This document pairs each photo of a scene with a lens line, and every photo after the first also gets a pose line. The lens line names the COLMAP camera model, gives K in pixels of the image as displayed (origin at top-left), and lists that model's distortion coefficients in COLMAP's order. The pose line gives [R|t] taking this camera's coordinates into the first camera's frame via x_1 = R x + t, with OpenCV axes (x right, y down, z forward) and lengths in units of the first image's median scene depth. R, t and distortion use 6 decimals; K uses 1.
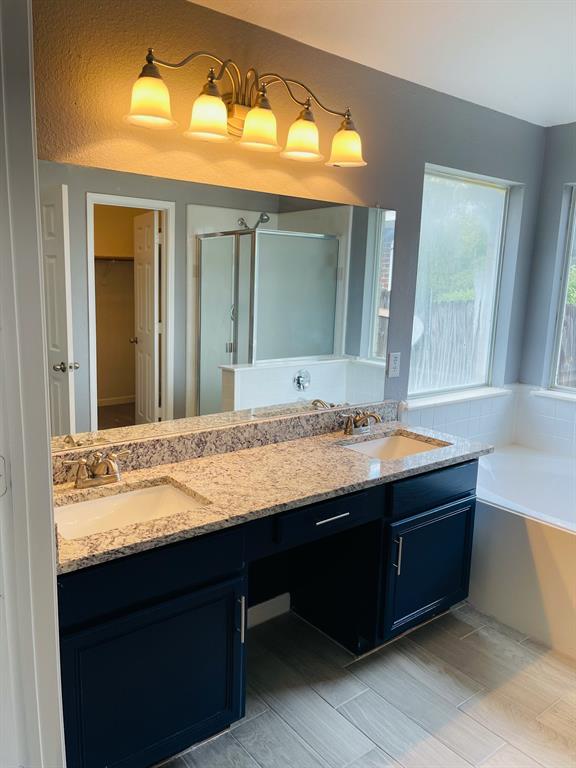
lens RADIAL K [[606.3, 0, 288.3], [0, 606.3, 391.0], [0, 0, 1]] dist [0.076557, -0.002313]
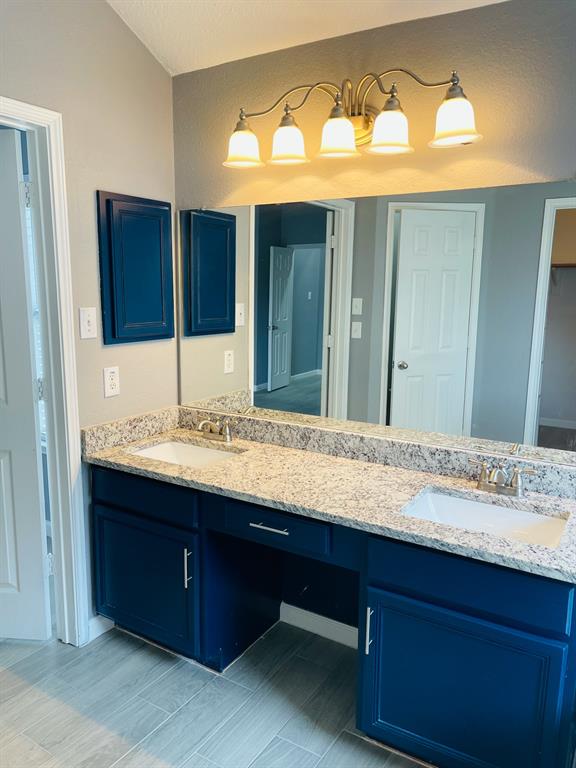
lens RADIAL K [[583.5, 0, 288.0], [0, 583.5, 384.0], [0, 0, 1]] dist [0.084911, -0.135199]
pose [[0.334304, 0.130165, -0.933433, 0.836195], [-0.182774, 0.980568, 0.071279, -0.079160], [0.924573, 0.146778, 0.351599, 0.608306]]
